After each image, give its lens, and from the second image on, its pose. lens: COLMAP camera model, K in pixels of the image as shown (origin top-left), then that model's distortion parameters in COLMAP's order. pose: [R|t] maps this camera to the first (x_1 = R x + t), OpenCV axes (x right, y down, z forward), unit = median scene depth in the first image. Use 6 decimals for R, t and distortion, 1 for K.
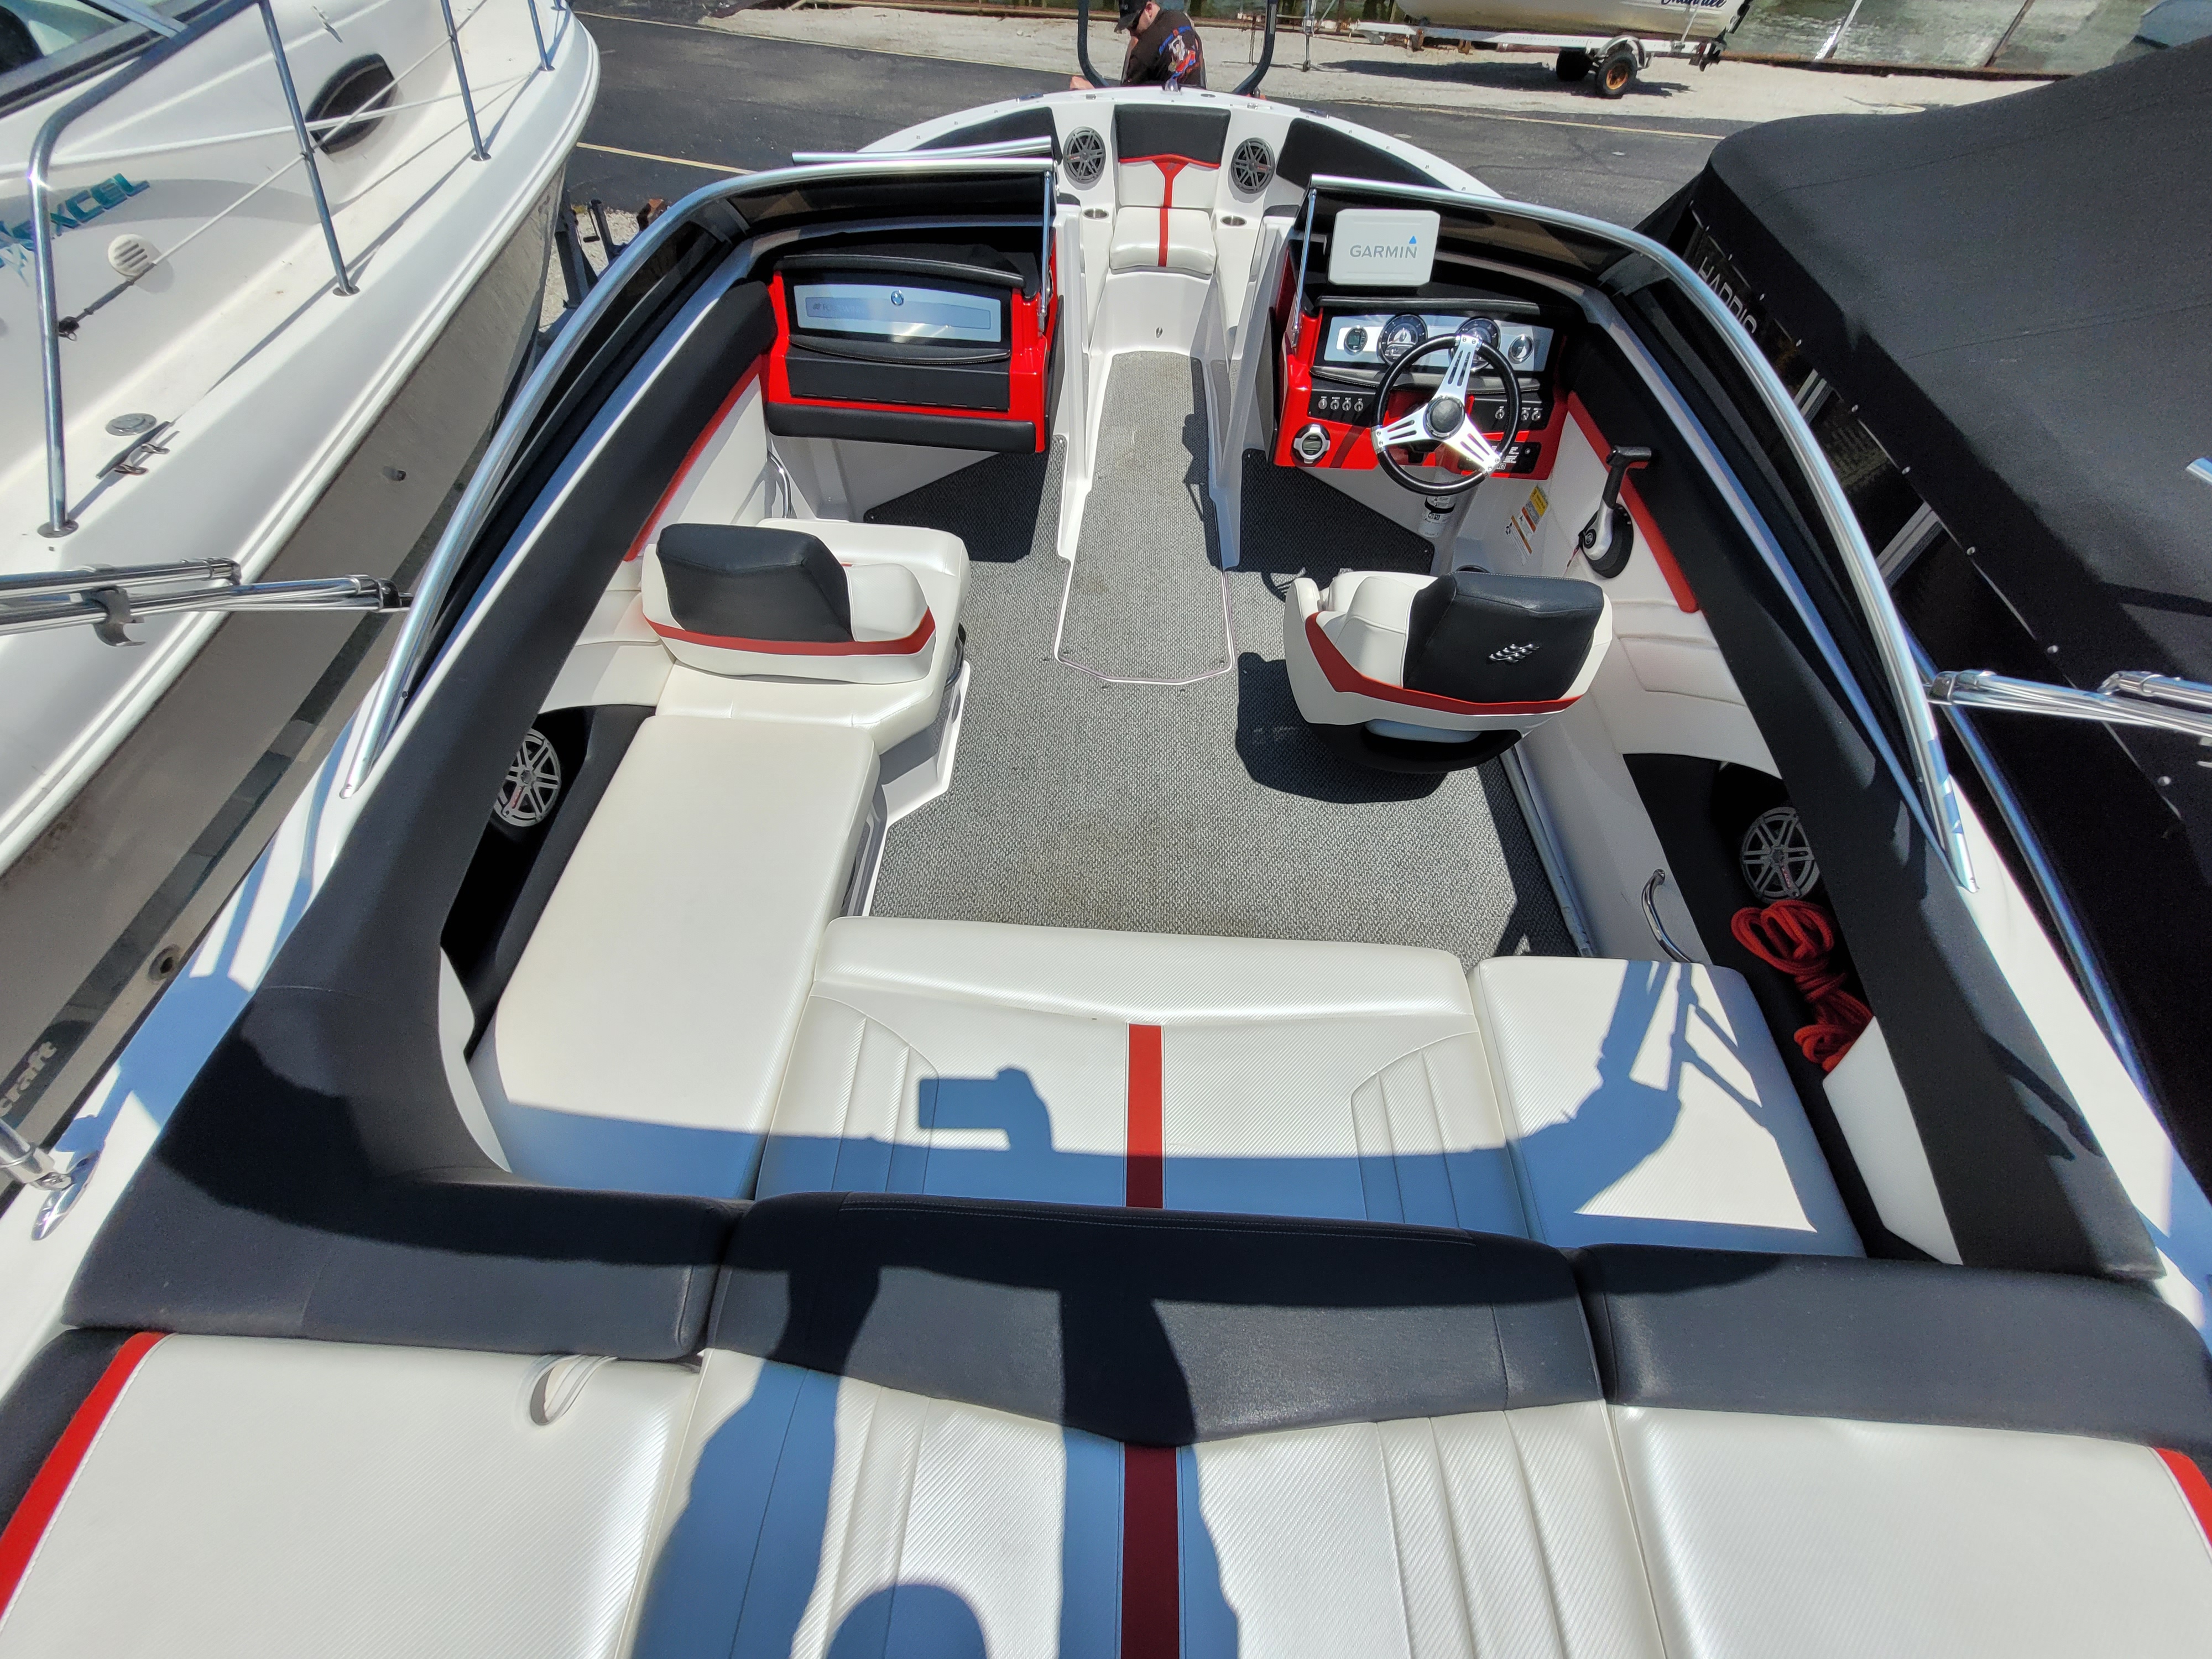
lens RADIAL K [[875.4, 0, 1113.9], [0, 875.4, 828.2], [0, 0, 1]] dist [0.000841, 0.001365]
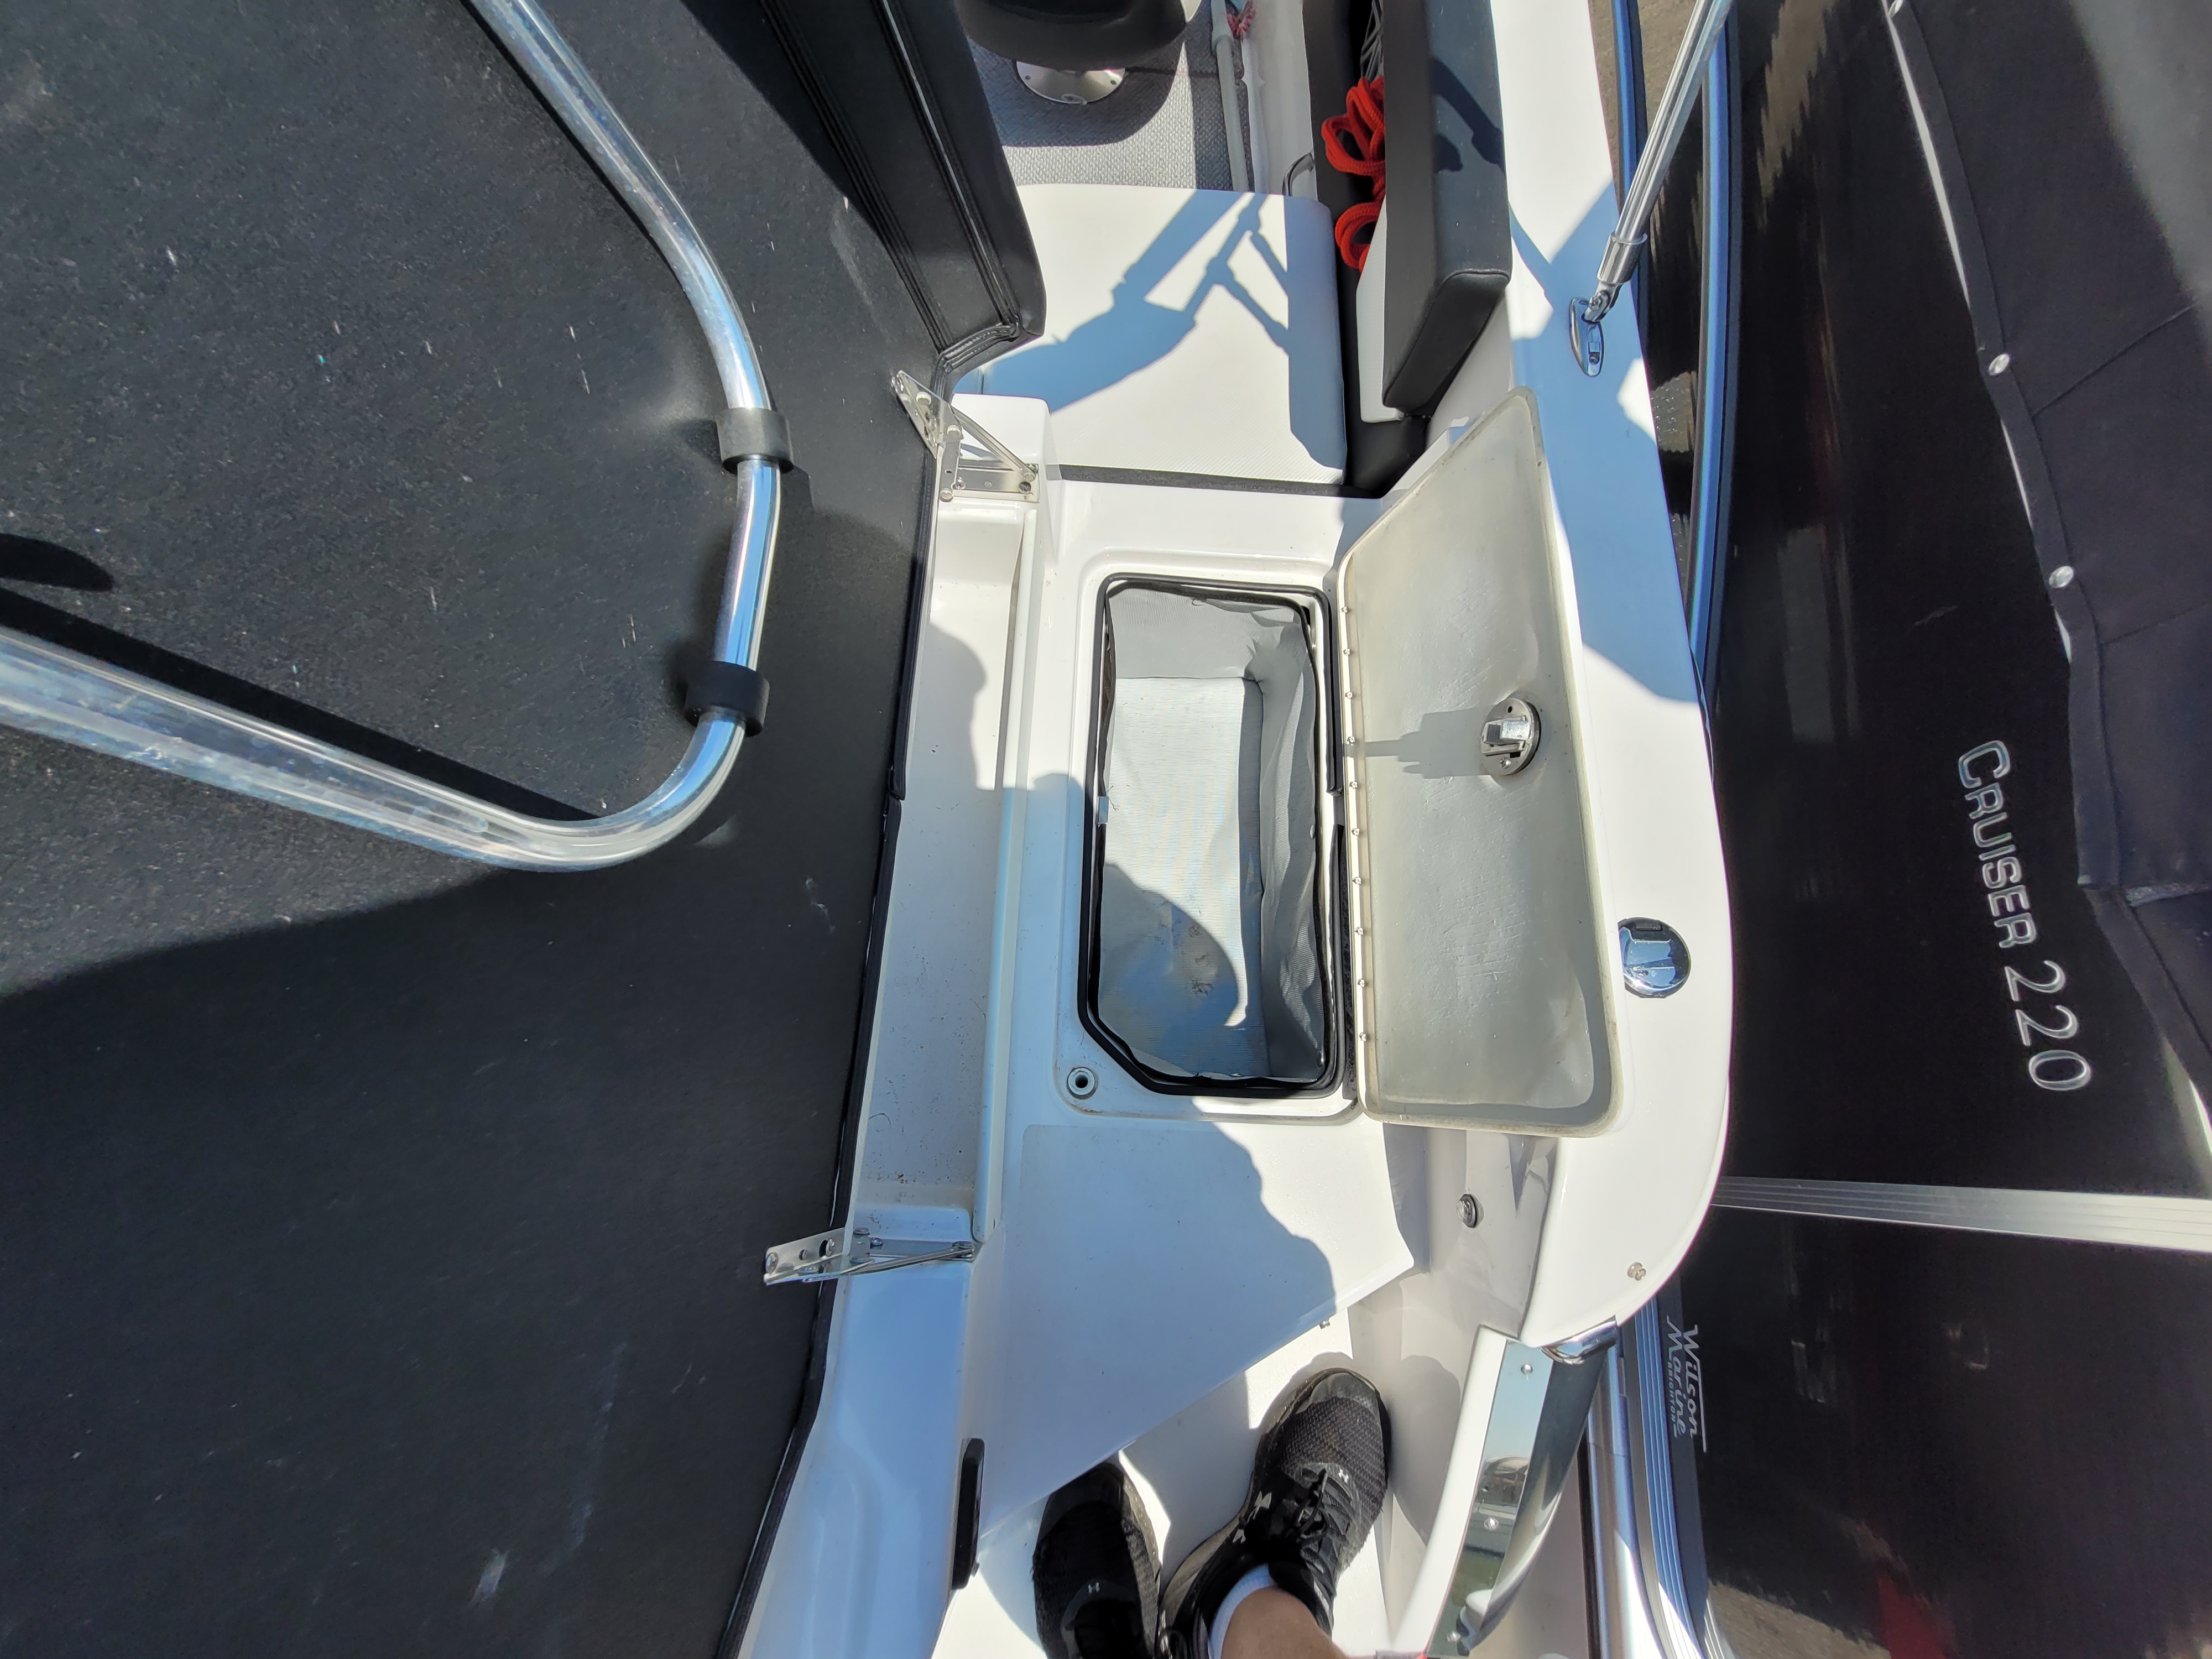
lens RADIAL K [[875.4, 0, 1111.6], [0, 875.4, 834.8], [0, 0, 1]] dist [0.000841, 0.001365]
pose [[0.999945, -0.007457, 0.007441, 0.371753], [0.004681, 0.947315, 0.320268, 0.341771], [-0.009438, -0.320216, 0.947298, 0.024266]]
